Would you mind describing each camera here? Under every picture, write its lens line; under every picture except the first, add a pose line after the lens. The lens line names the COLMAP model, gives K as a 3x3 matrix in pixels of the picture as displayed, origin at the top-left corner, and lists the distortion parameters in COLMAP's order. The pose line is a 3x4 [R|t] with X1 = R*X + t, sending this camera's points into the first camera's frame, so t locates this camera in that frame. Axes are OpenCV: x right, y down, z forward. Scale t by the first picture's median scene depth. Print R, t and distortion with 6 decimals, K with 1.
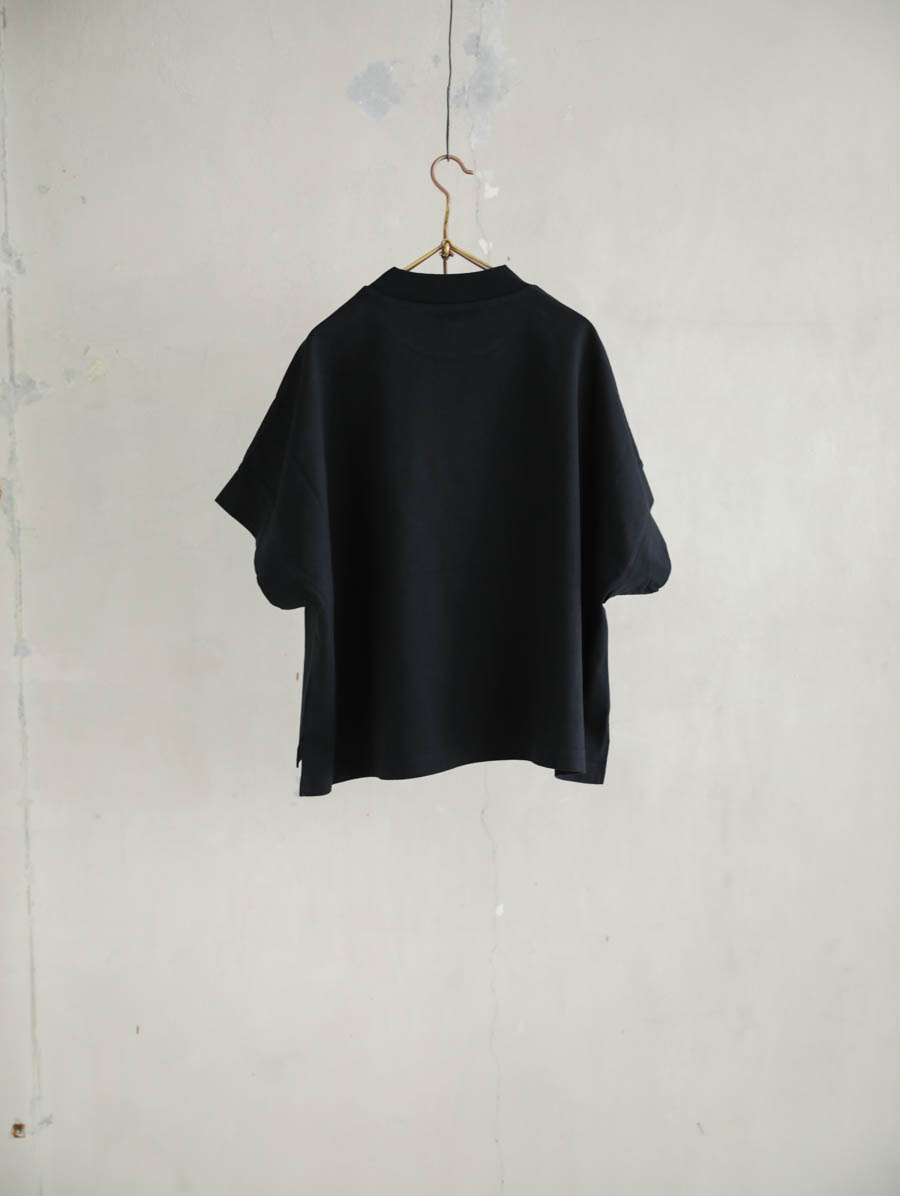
lens RADIAL K [[1827.2, 0, 450.0], [0, 1827.2, 598.0], [0, 0, 1]] dist [0.136736, -0.041040]
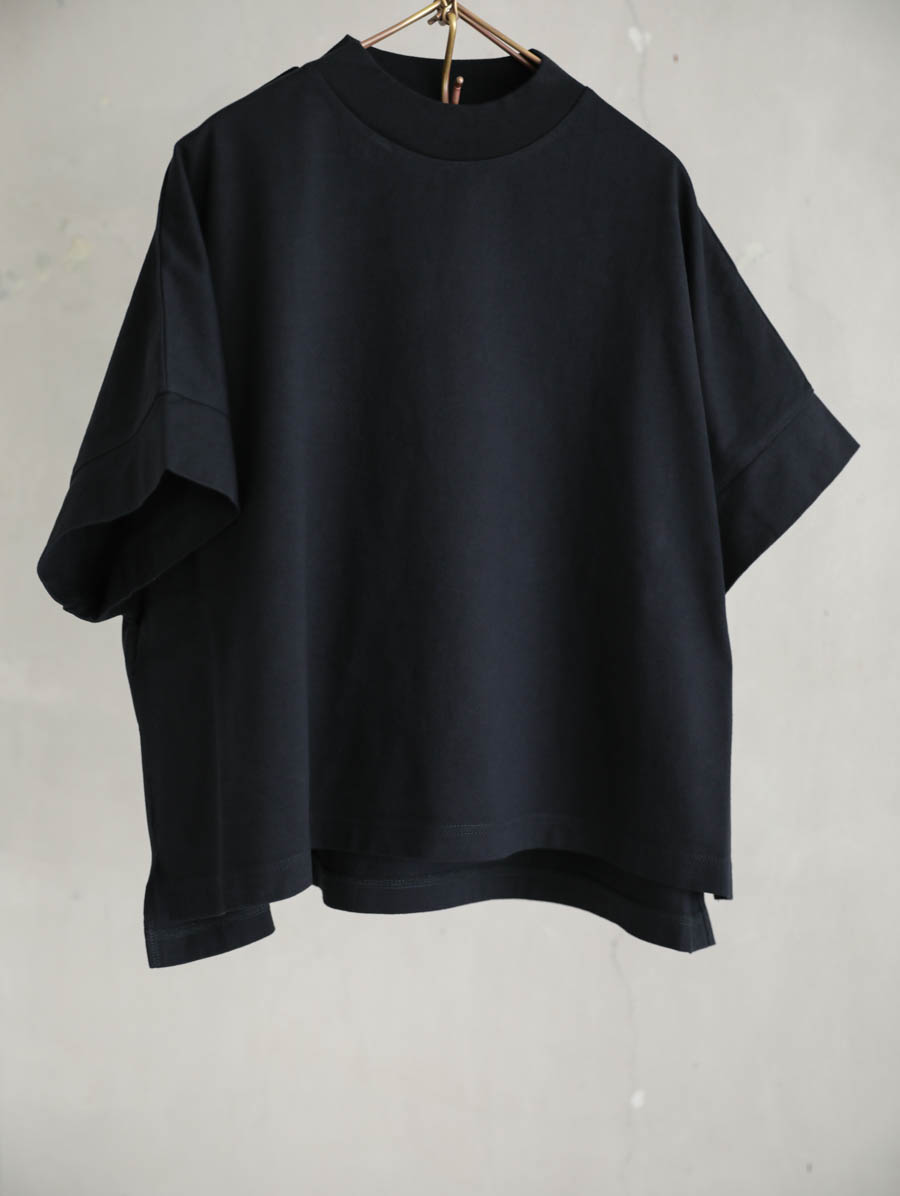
lens RADIAL K [[1827.2, 0, 450.0], [0, 1827.2, 598.0], [0, 0, 1]] dist [0.136736, -0.041040]
pose [[0.954196, 0.040432, -0.296436, 0.175953], [-0.029901, 0.998753, 0.039976, -0.032007], [0.297683, -0.029281, 0.954216, 0.447647]]
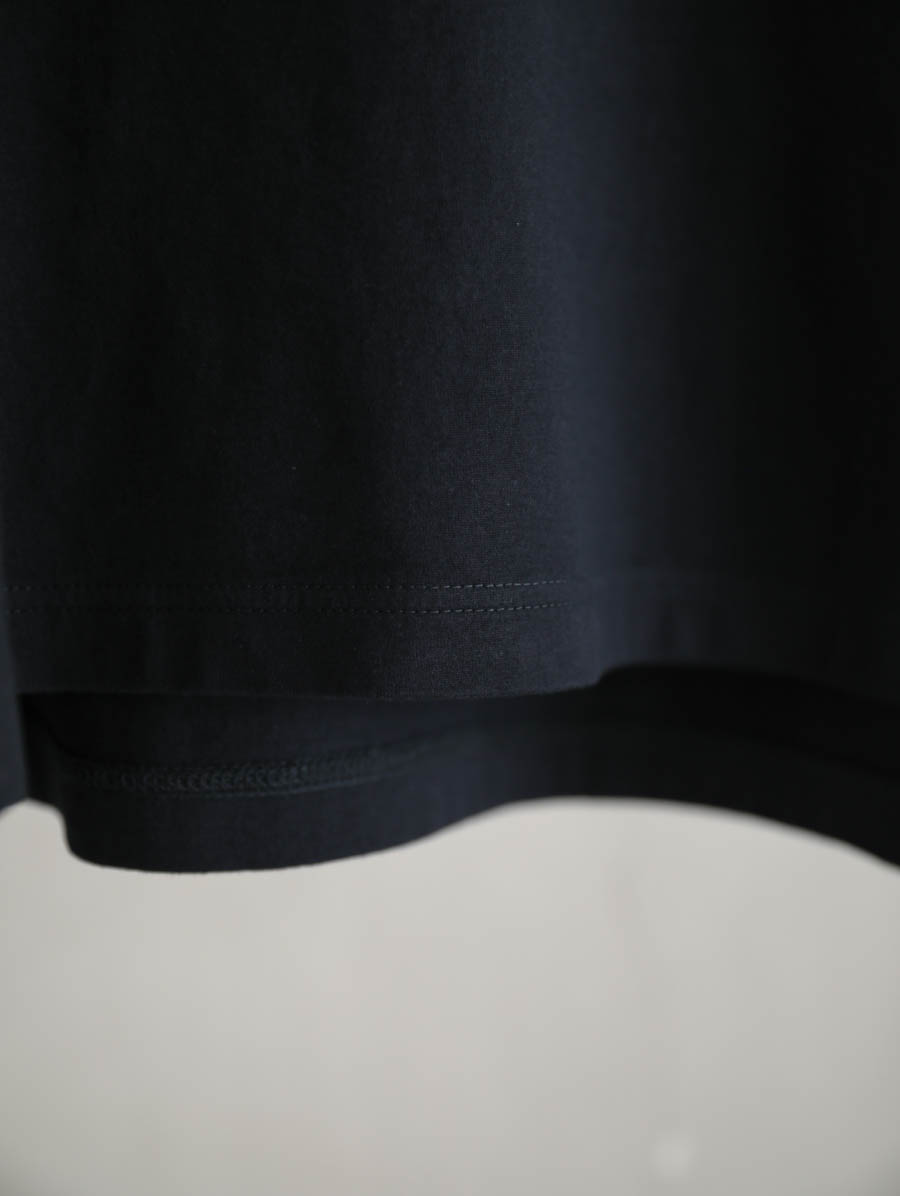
lens RADIAL K [[1827.2, 0, 450.0], [0, 1827.2, 598.0], [0, 0, 1]] dist [0.136736, -0.041040]
pose [[0.990147, -0.004161, -0.139968, 0.055171], [0.013788, 0.997598, 0.067882, 0.038538], [0.139350, -0.069143, 0.987826, 0.755926]]
